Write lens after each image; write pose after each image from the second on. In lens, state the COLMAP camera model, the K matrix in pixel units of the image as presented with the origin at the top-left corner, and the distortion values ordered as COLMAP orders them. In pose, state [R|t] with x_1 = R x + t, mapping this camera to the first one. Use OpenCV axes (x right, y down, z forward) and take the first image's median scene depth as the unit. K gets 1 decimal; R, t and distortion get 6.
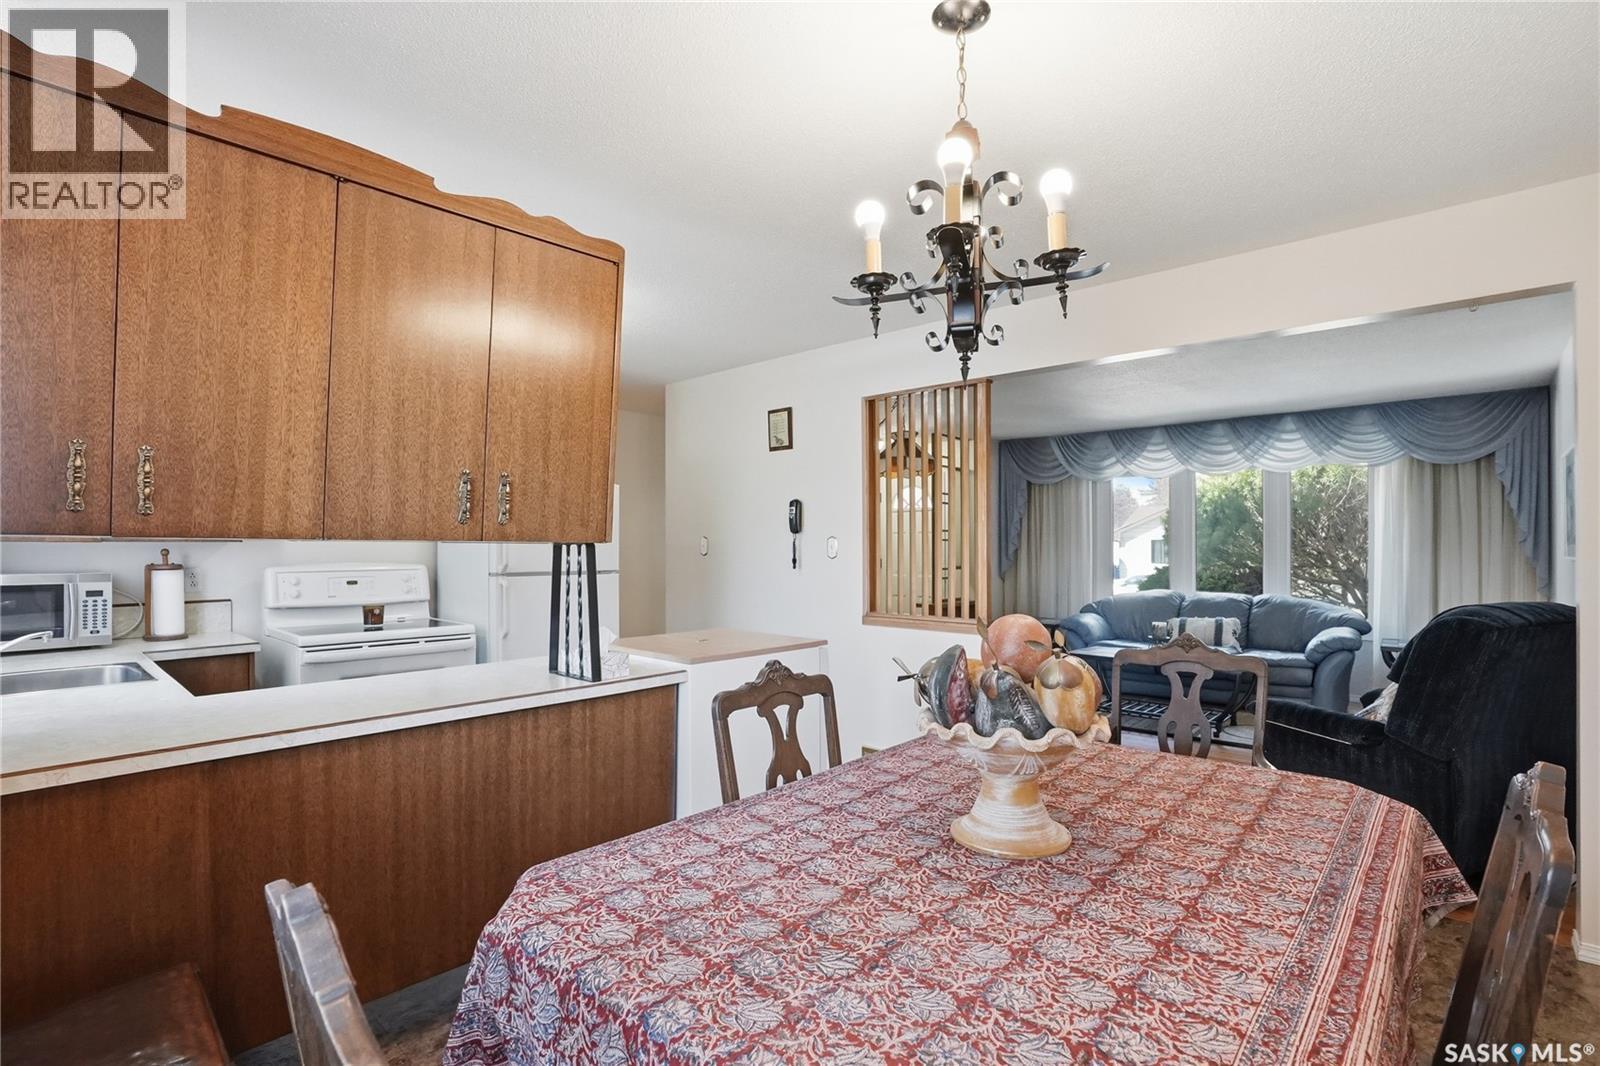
lens RADIAL K [[749.5, 0, 796.0], [0, 749.5, 548.6], [0, 0, 1]] dist [-0.069398, 0.027231]
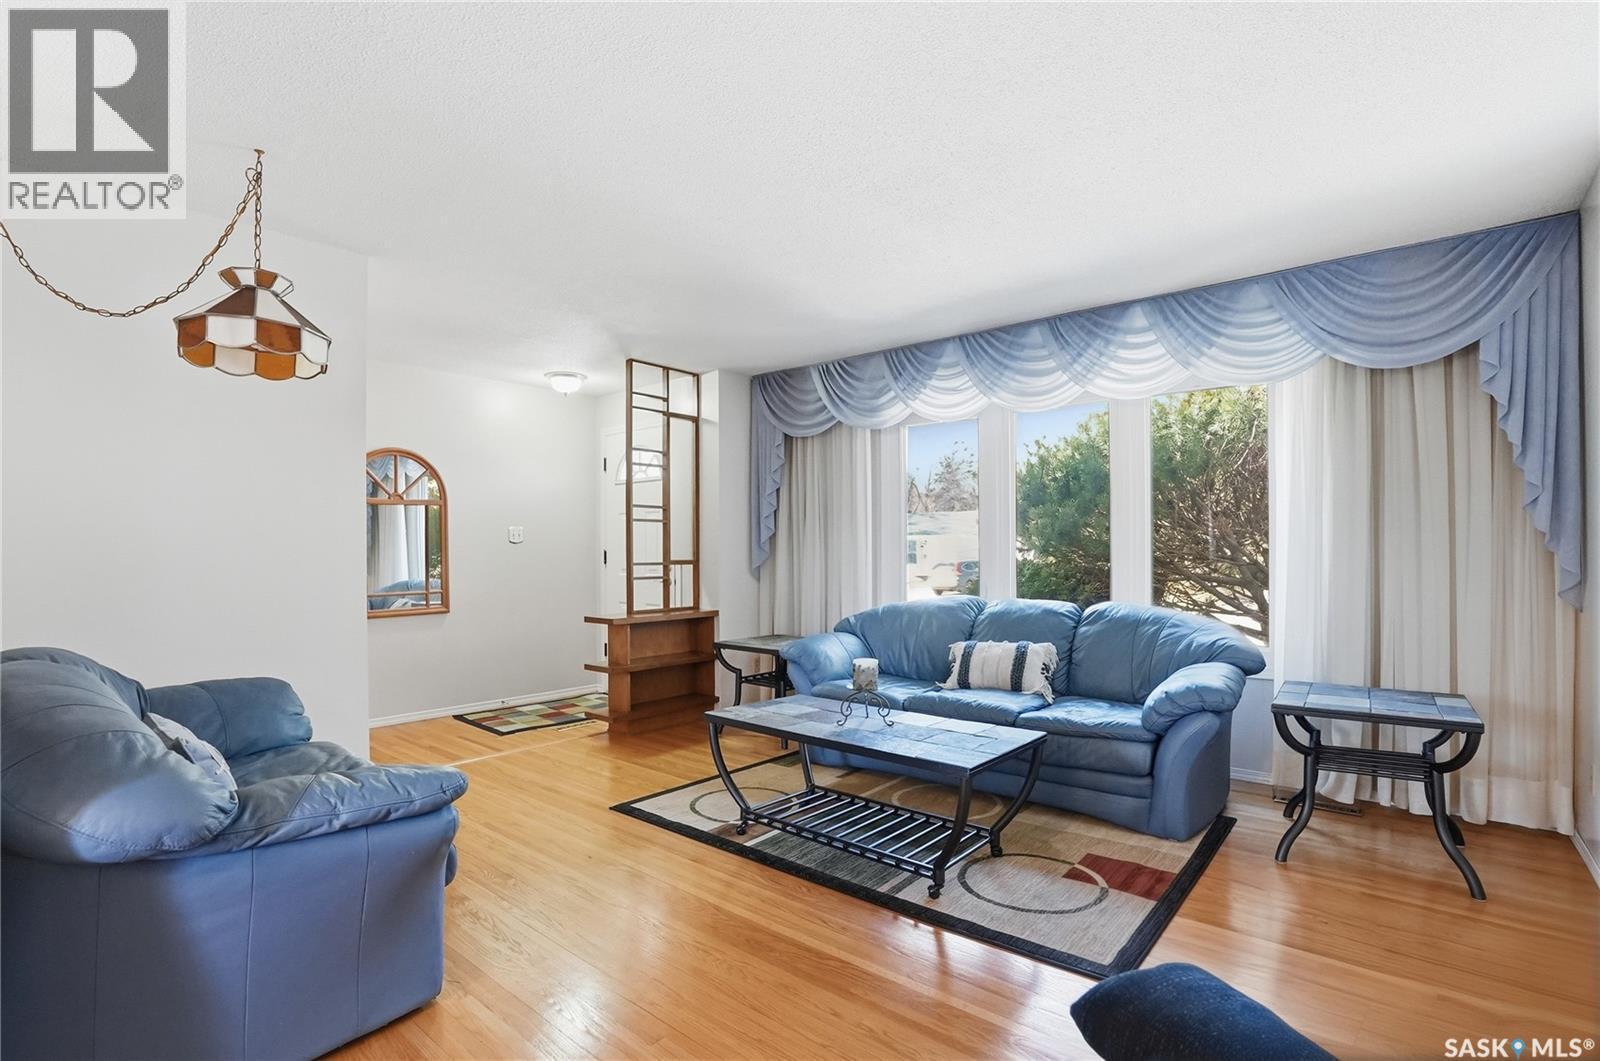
lens RADIAL K [[749.5, 0, 796.0], [0, 749.5, 546.1], [0, 0, 1]] dist [-0.069398, 0.027231]
pose [[0.999324, -0.002628, 0.036675, 0.374498], [0.002906, 0.999968, -0.007515, 0.020472], [-0.036654, 0.007617, 0.999299, 0.409436]]
